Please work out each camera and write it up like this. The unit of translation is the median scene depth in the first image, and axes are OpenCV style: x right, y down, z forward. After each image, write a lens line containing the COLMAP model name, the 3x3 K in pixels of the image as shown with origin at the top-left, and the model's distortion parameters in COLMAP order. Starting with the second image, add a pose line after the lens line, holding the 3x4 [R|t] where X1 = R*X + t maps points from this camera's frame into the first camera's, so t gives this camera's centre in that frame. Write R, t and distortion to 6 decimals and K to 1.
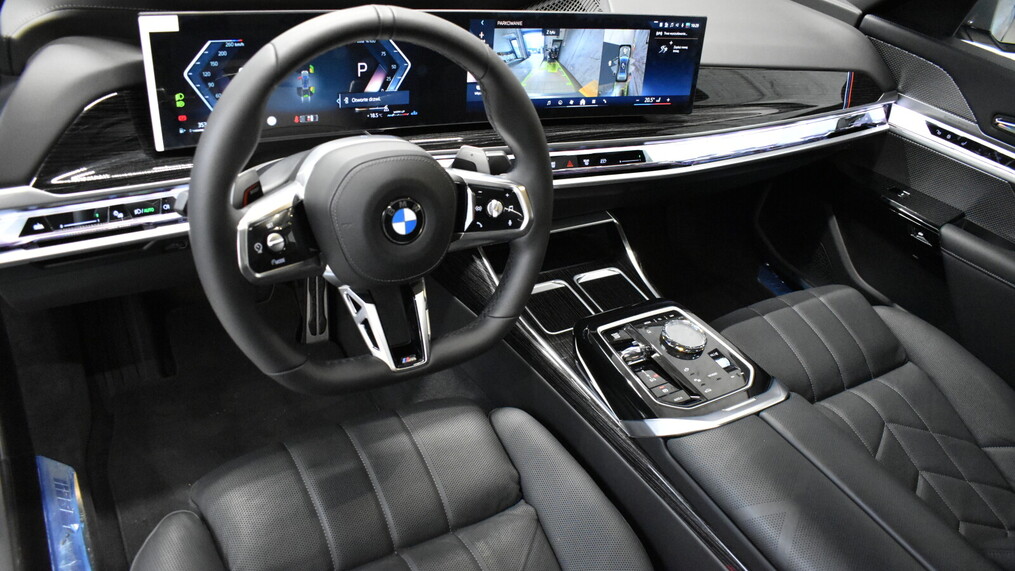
lens RADIAL K [[789.7, 0, 511.5], [0, 789.7, 282.0], [0, 0, 1]] dist [-0.003496, 0.001822]
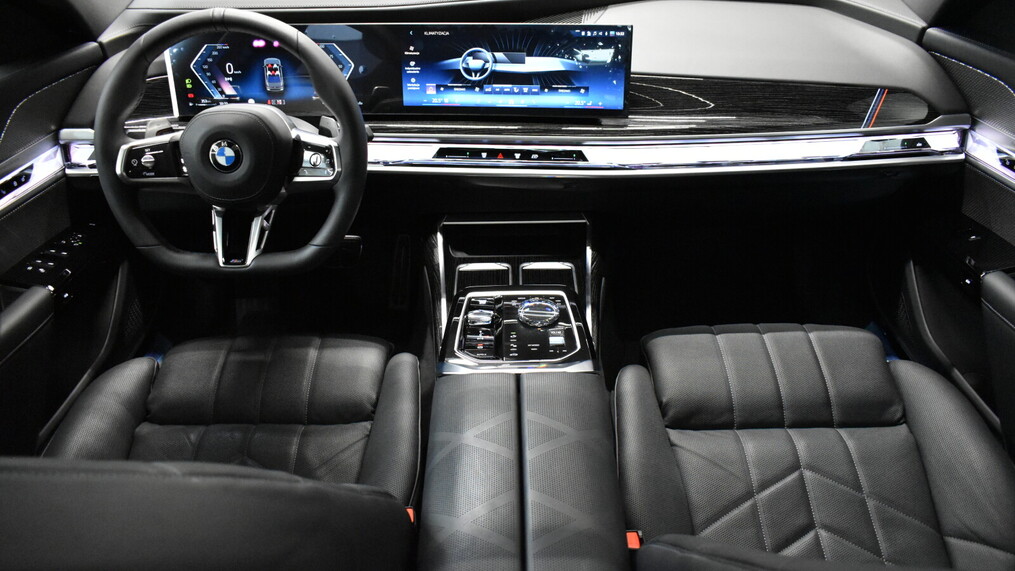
lens RADIAL K [[789.7, 0, 501.6], [0, 789.7, 282.3], [0, 0, 1]] dist [-0.003496, 0.001822]
pose [[0.835774, 0.125546, -0.534528, 0.864090], [-0.176135, 0.983363, -0.044435, 0.098709], [0.520056, 0.131287, 0.843982, 0.072505]]
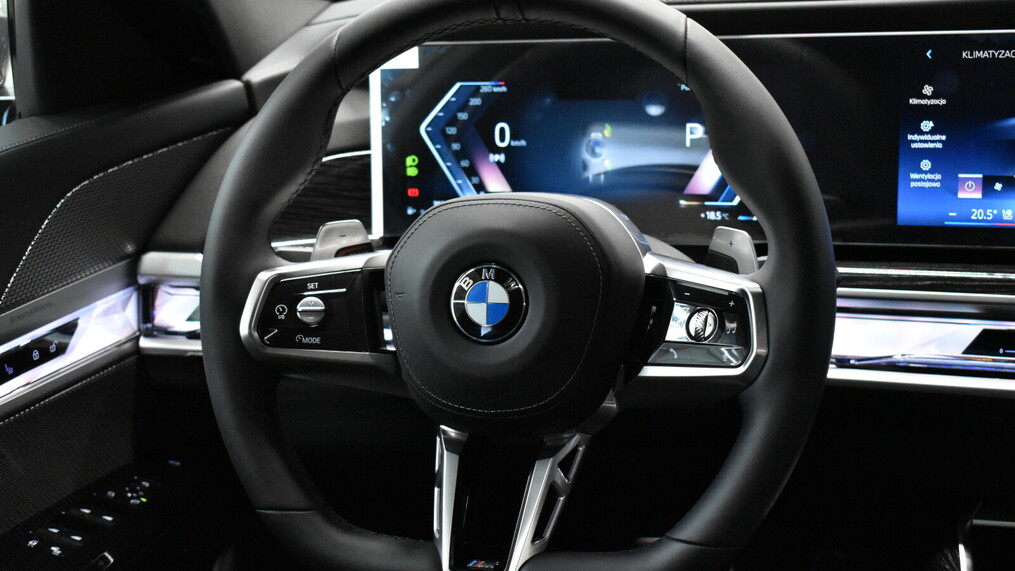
lens RADIAL K [[1499.3, 0, 509.6], [0, 1499.3, 286.9], [0, 0, 1]] dist [-0.022497, 0.000000]
pose [[0.654445, 0.018676, -0.755879, 0.576529], [-0.280943, 0.934130, -0.220162, 0.122423], [0.701978, 0.356443, 0.616584, 0.262486]]
